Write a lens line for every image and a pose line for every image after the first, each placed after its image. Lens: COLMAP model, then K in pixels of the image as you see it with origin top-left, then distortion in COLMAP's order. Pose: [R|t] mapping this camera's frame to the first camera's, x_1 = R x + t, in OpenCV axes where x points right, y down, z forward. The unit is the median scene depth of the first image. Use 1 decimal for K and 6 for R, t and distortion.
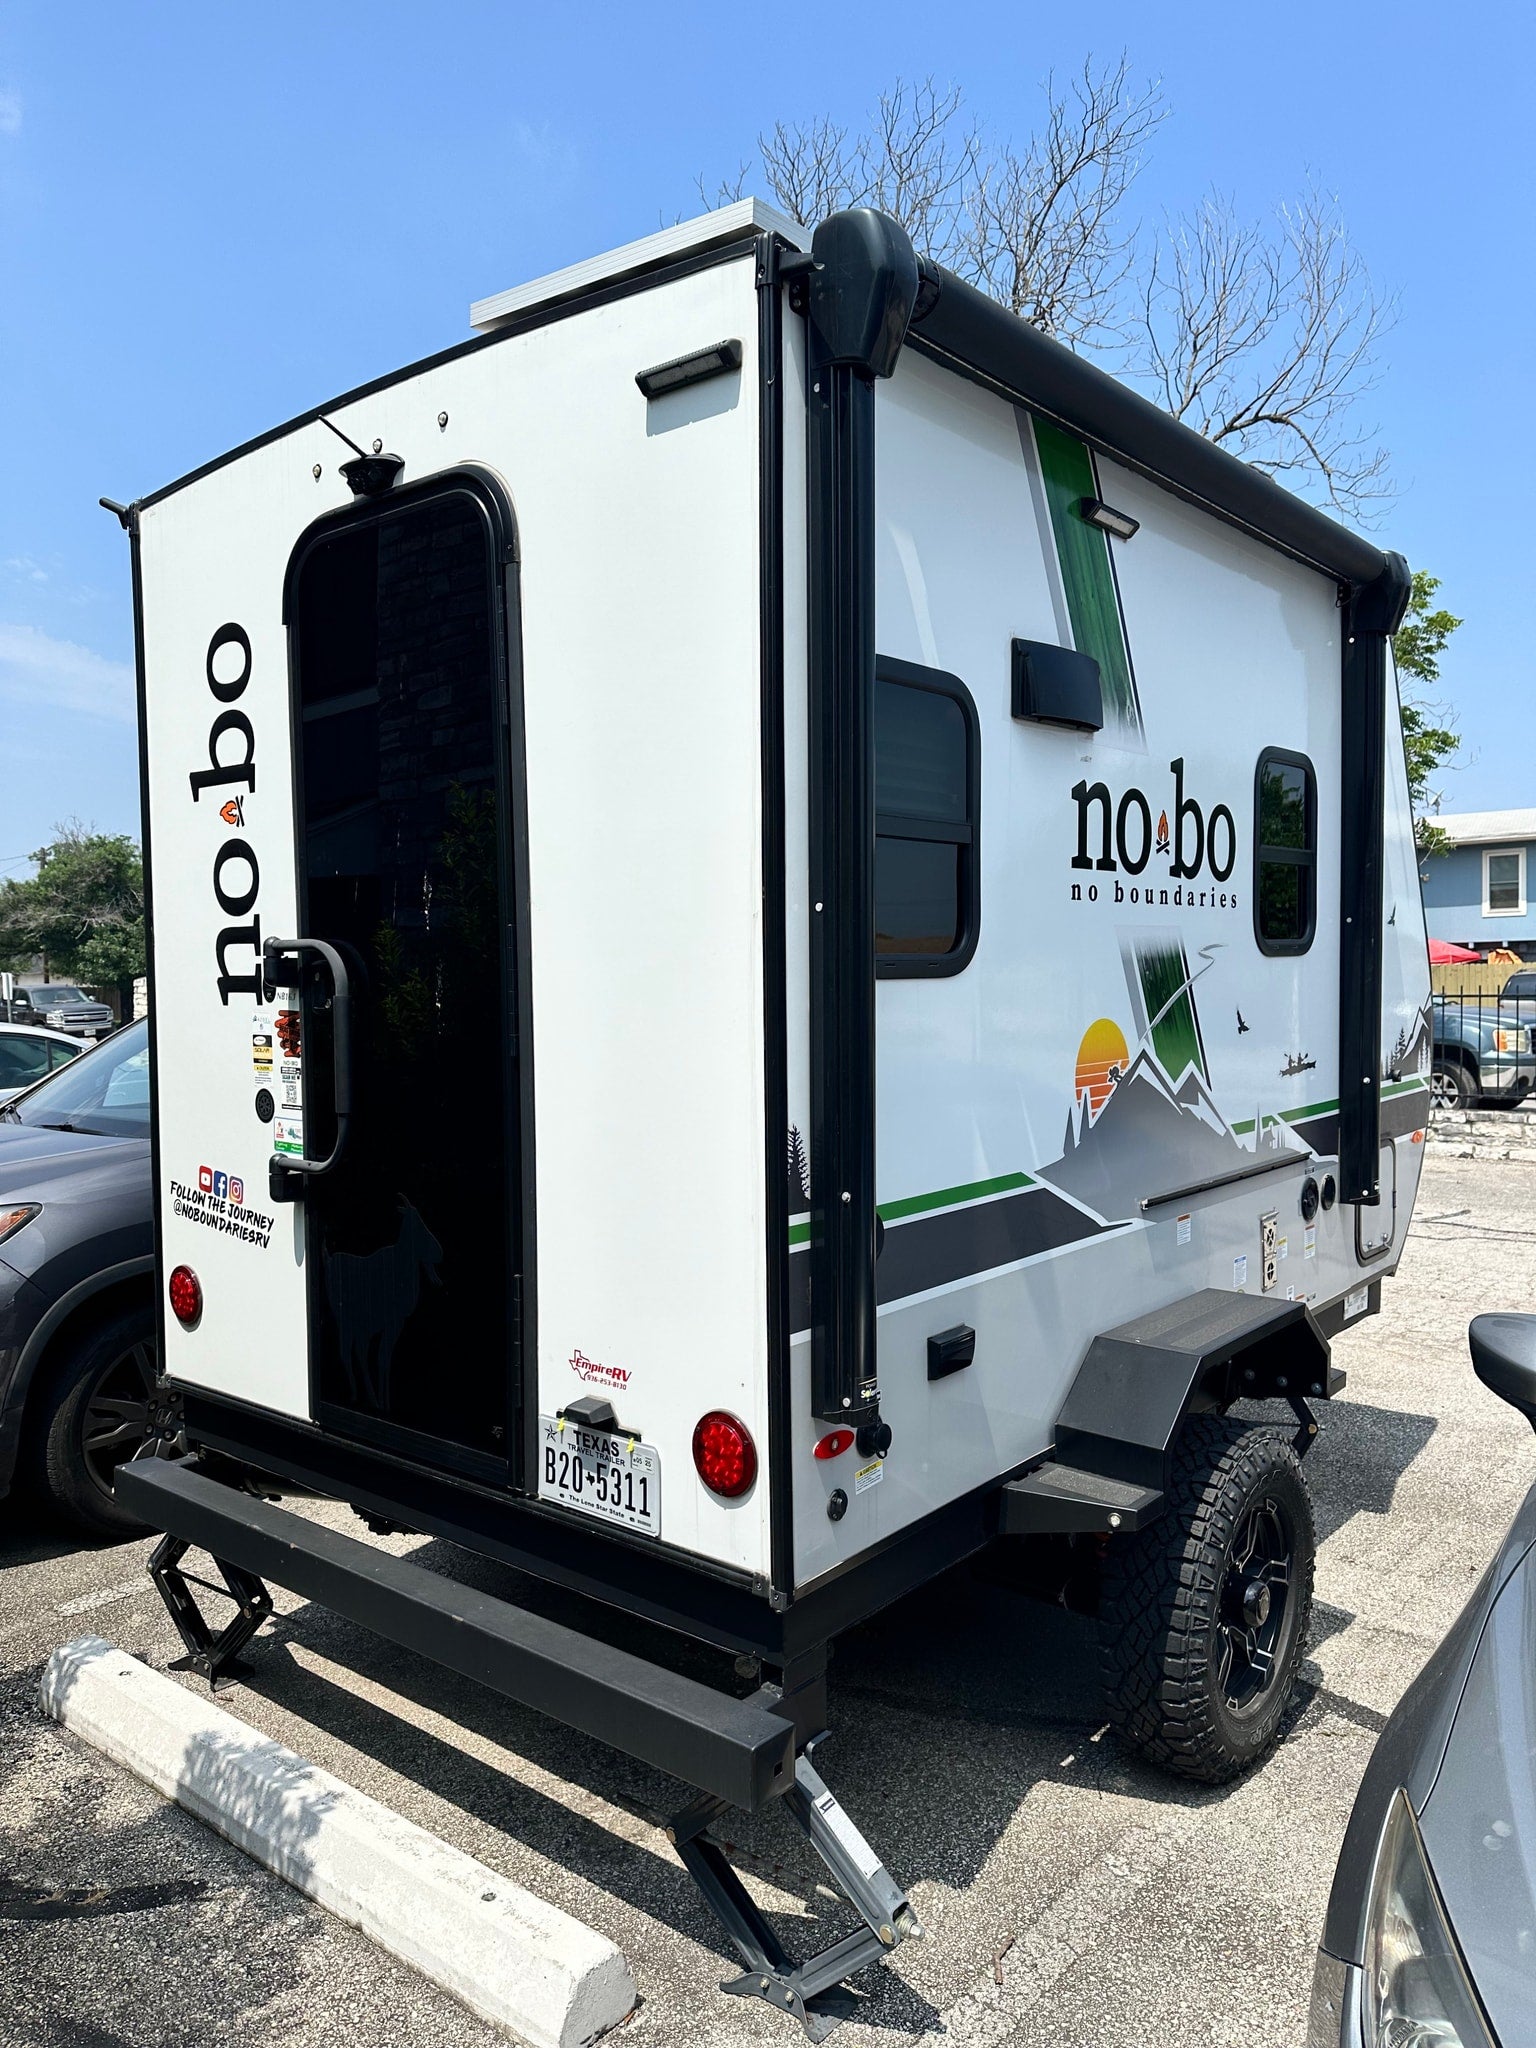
lens RADIAL K [[1447.0, 0, 768.0], [0, 1447.0, 1024.0], [0, 0, 1]] dist [0.084501, -0.106919]
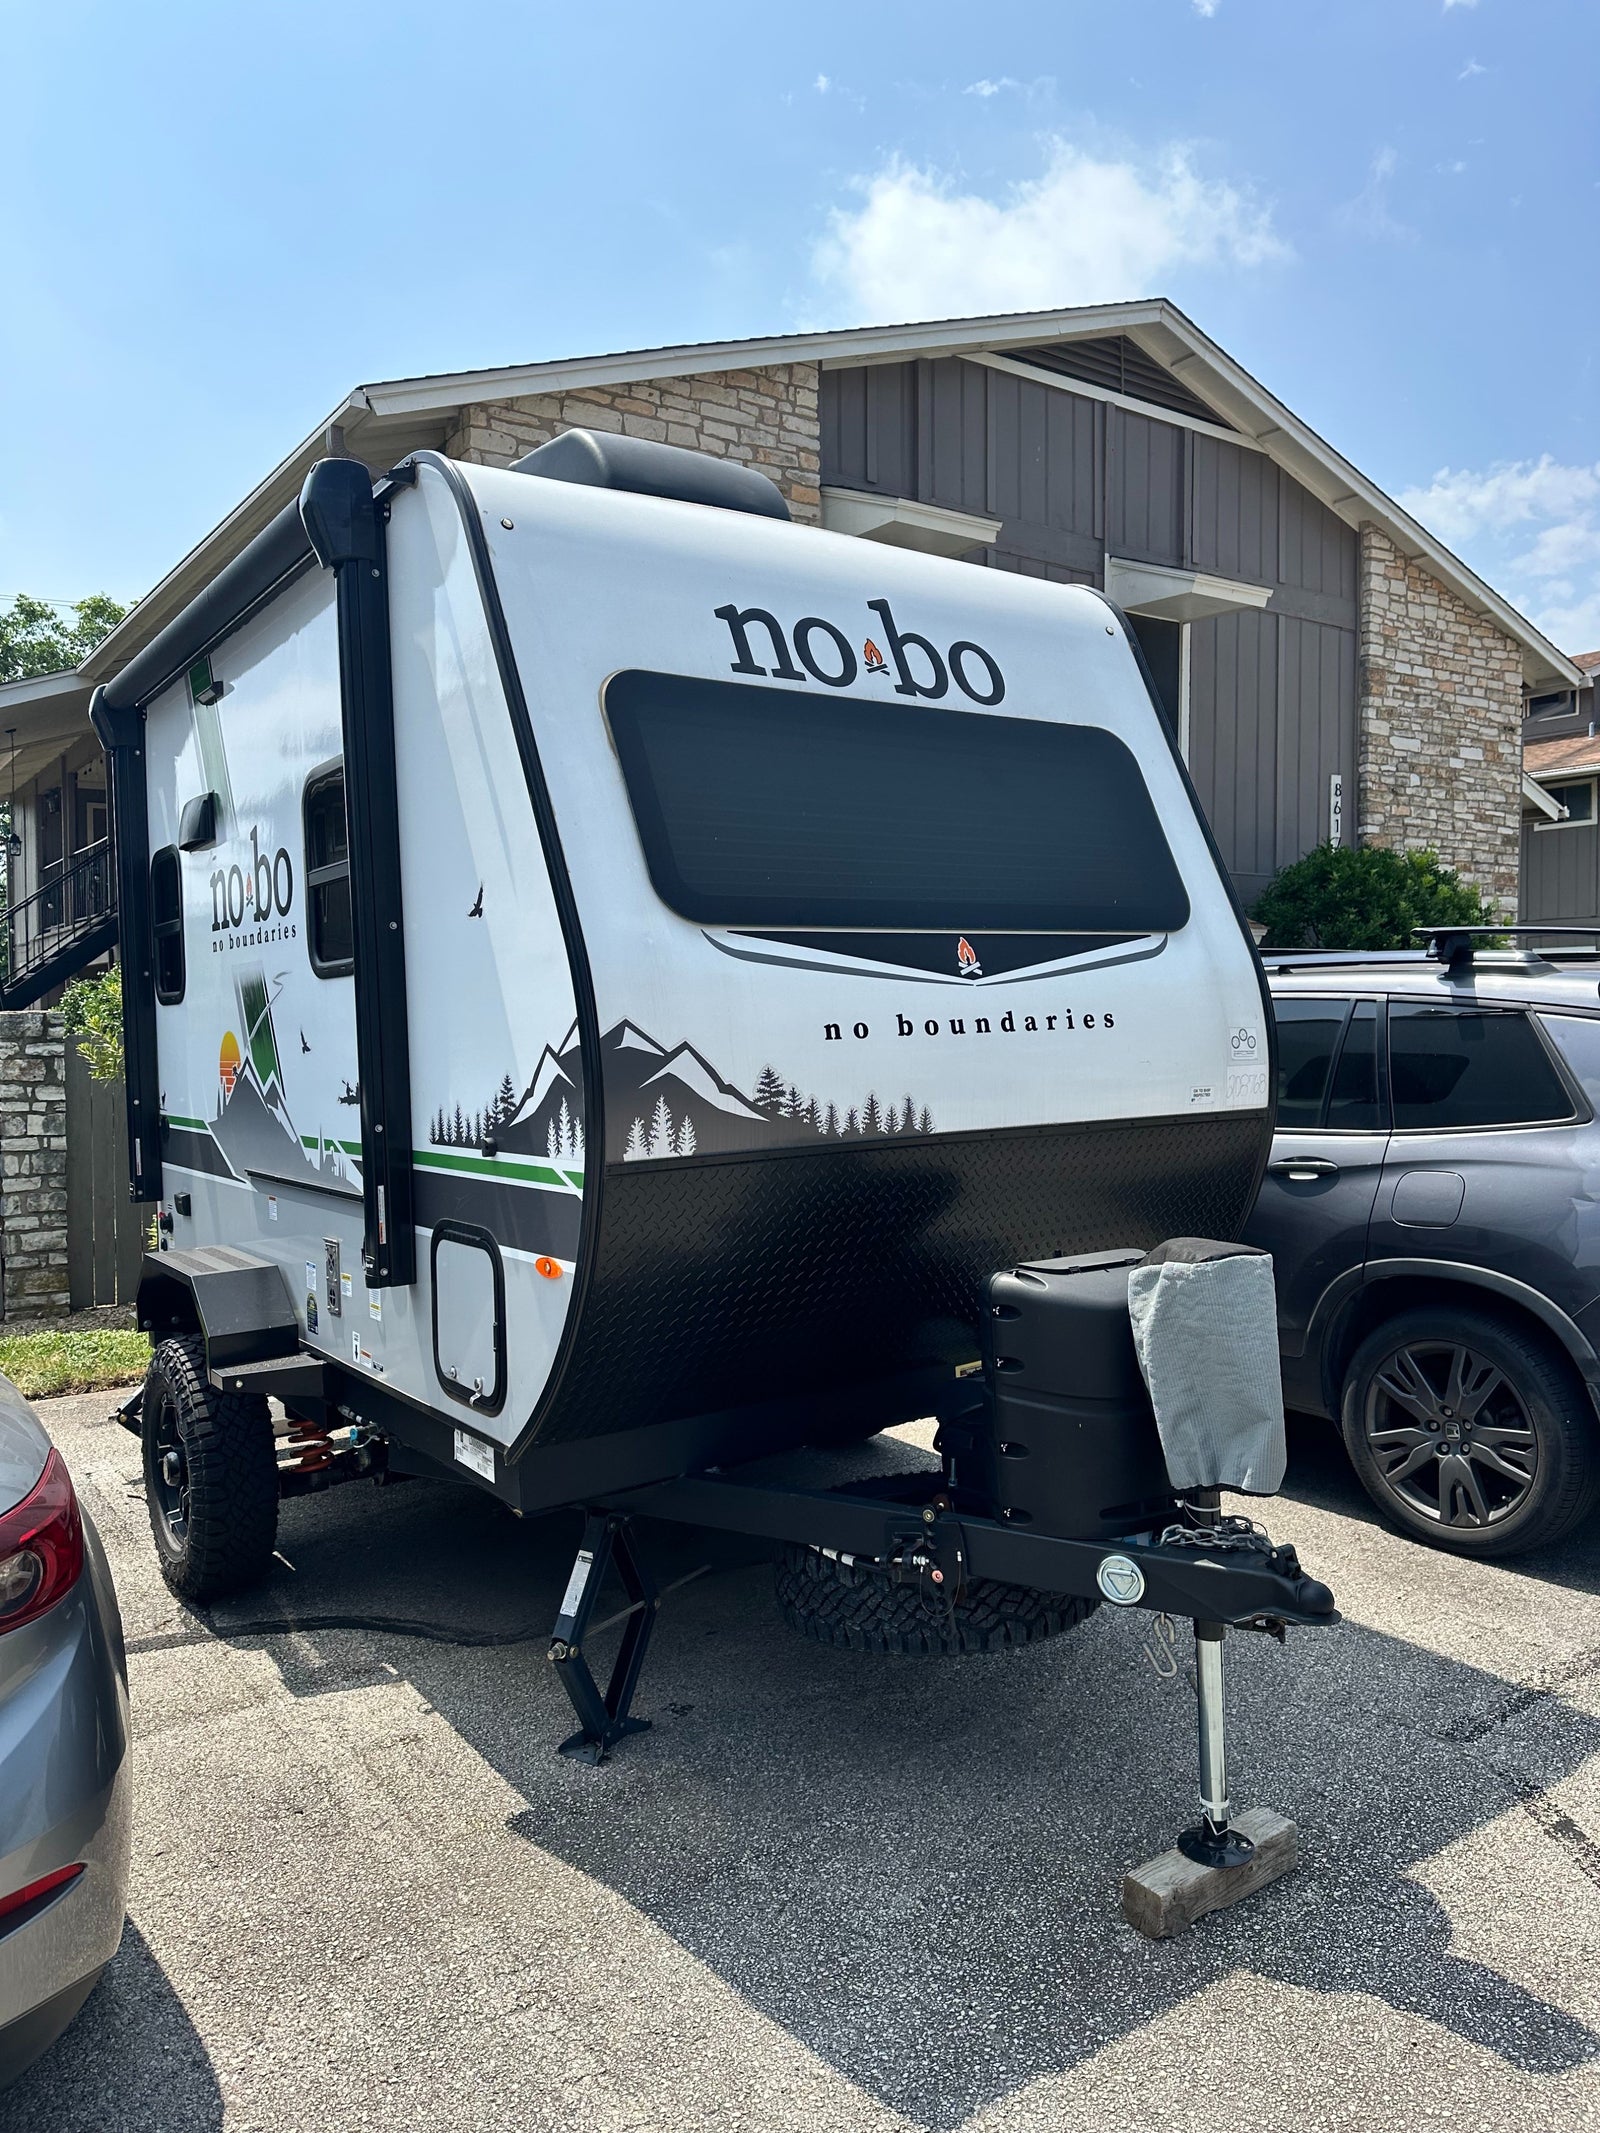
lens RADIAL K [[1508.0, 0, 800.8], [0, 1508.0, 1039.6], [0, 0, 1]] dist [0.050101, -0.000136]
pose [[-0.257285, 0.033983, -0.965738, 1.561989], [-0.008719, 0.999259, 0.037486, -0.057739], [0.966296, 0.018065, -0.256798, 1.962152]]
